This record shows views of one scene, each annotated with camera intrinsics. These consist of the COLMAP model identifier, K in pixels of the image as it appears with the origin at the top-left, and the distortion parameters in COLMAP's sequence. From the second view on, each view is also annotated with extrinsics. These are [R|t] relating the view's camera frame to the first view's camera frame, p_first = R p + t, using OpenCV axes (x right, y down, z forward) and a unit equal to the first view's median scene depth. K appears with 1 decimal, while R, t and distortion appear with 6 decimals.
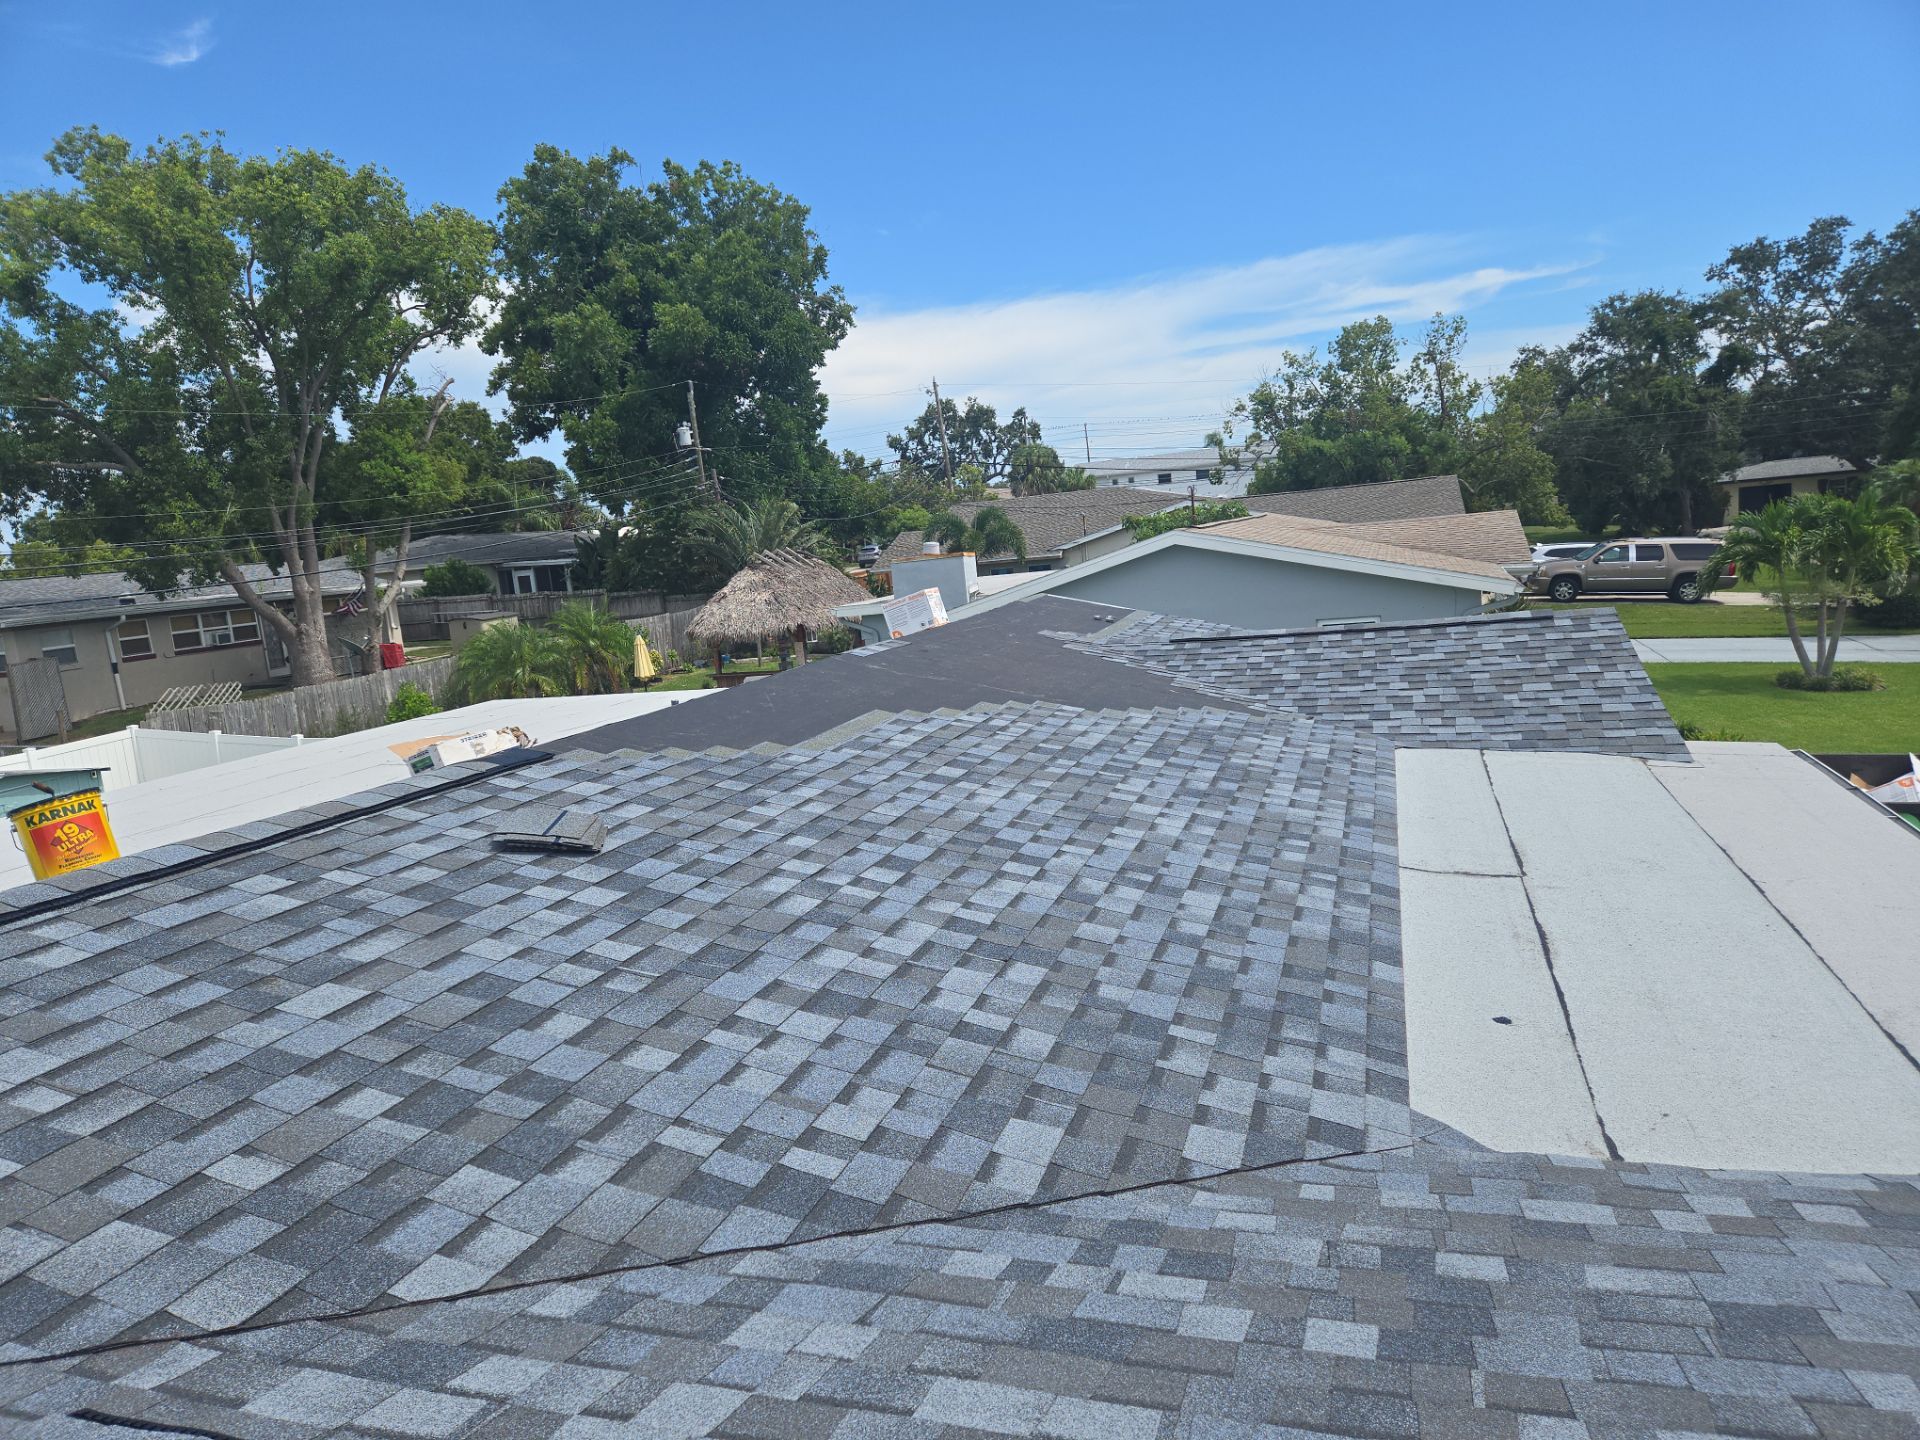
lens RADIAL K [[1286.6, 0, 964.4], [0, 1286.6, 723.4], [0, 0, 1]] dist [0.084642, -0.073035]
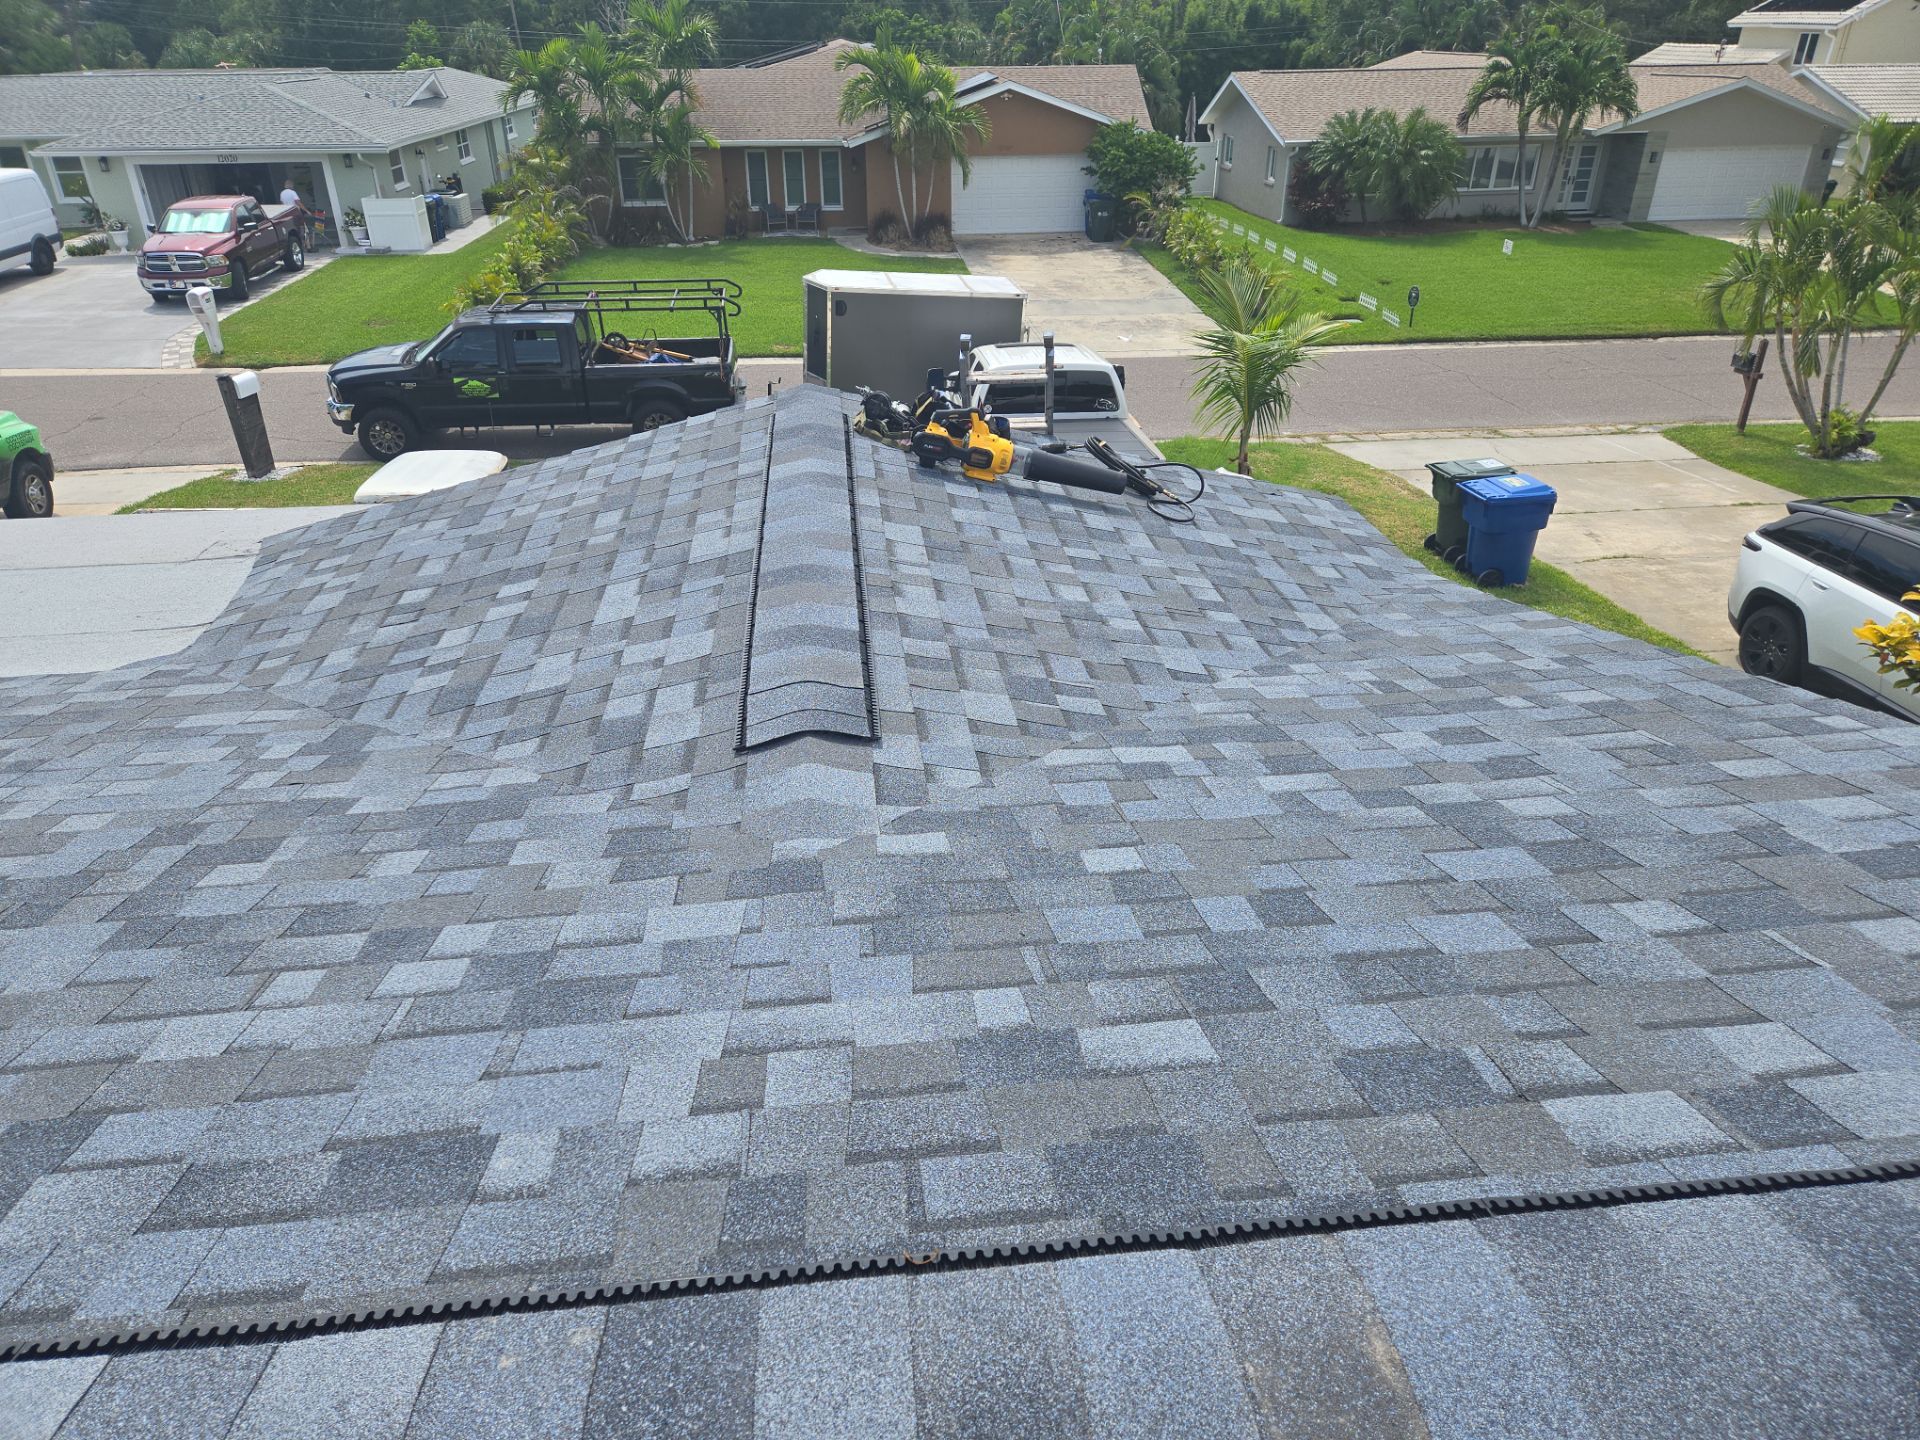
lens RADIAL K [[1268.1, 0, 957.9], [0, 1268.1, 735.0], [0, 0, 1]] dist [0.083222, -0.071118]
pose [[-0.411358, -0.353825, 0.839996, -0.594858], [0.185023, 0.869977, 0.457062, -0.044522], [-0.892497, 0.343434, -0.292407, 0.342857]]
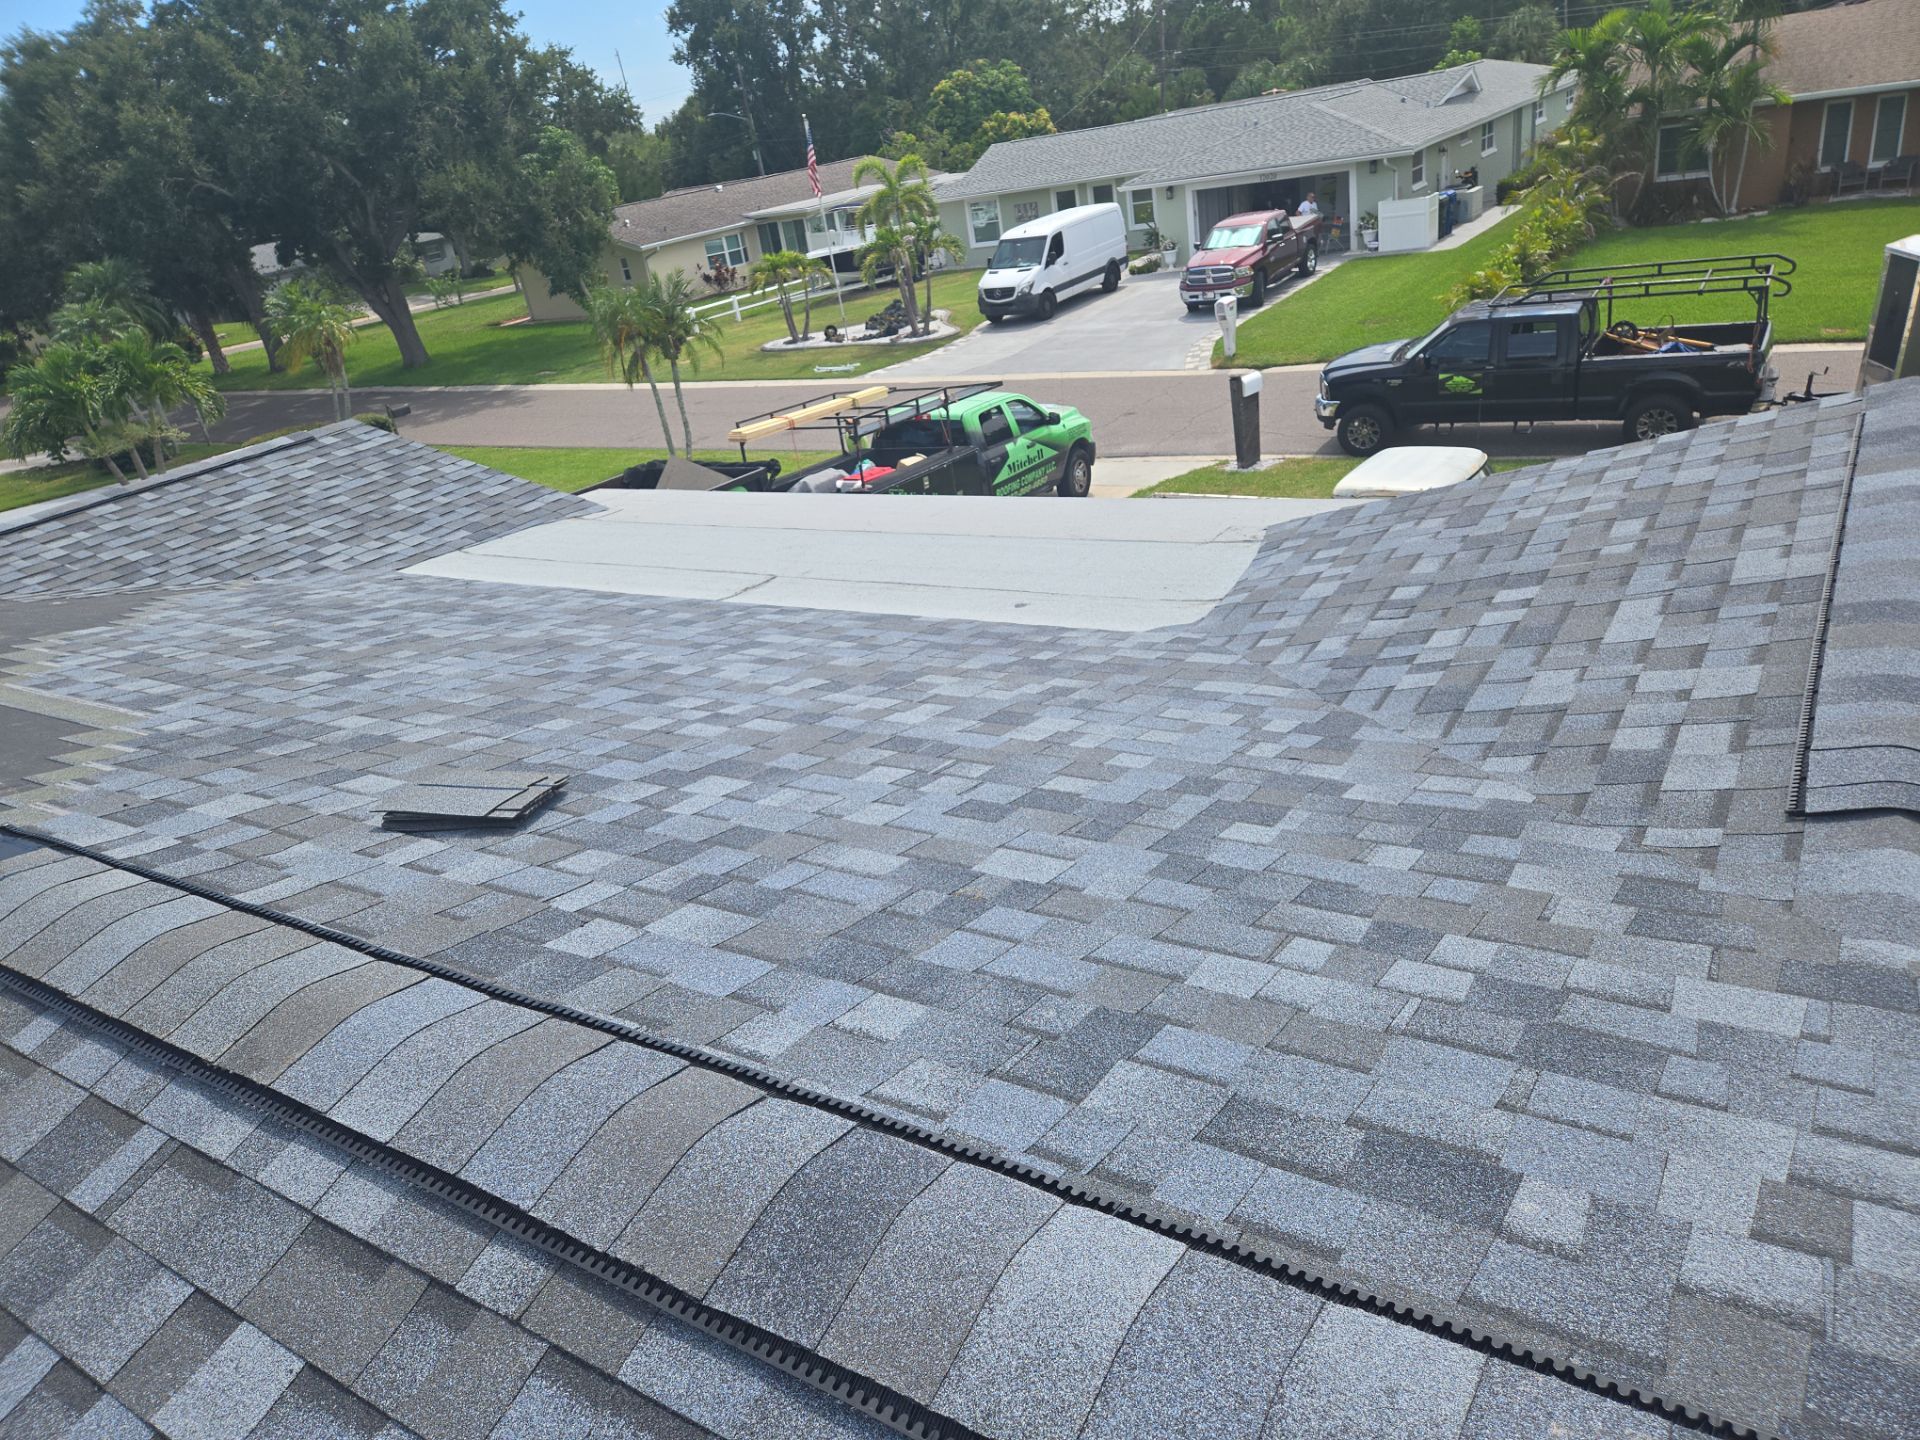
lens RADIAL K [[1290.0, 0, 971.5], [0, 1290.0, 724.0], [0, 0, 1]] dist [0.087070, -0.081294]
pose [[0.249911, -0.361477, 0.898264, -0.589335], [0.275396, 0.915923, 0.291963, -0.054628], [-0.928279, 0.174414, 0.328448, 0.376169]]
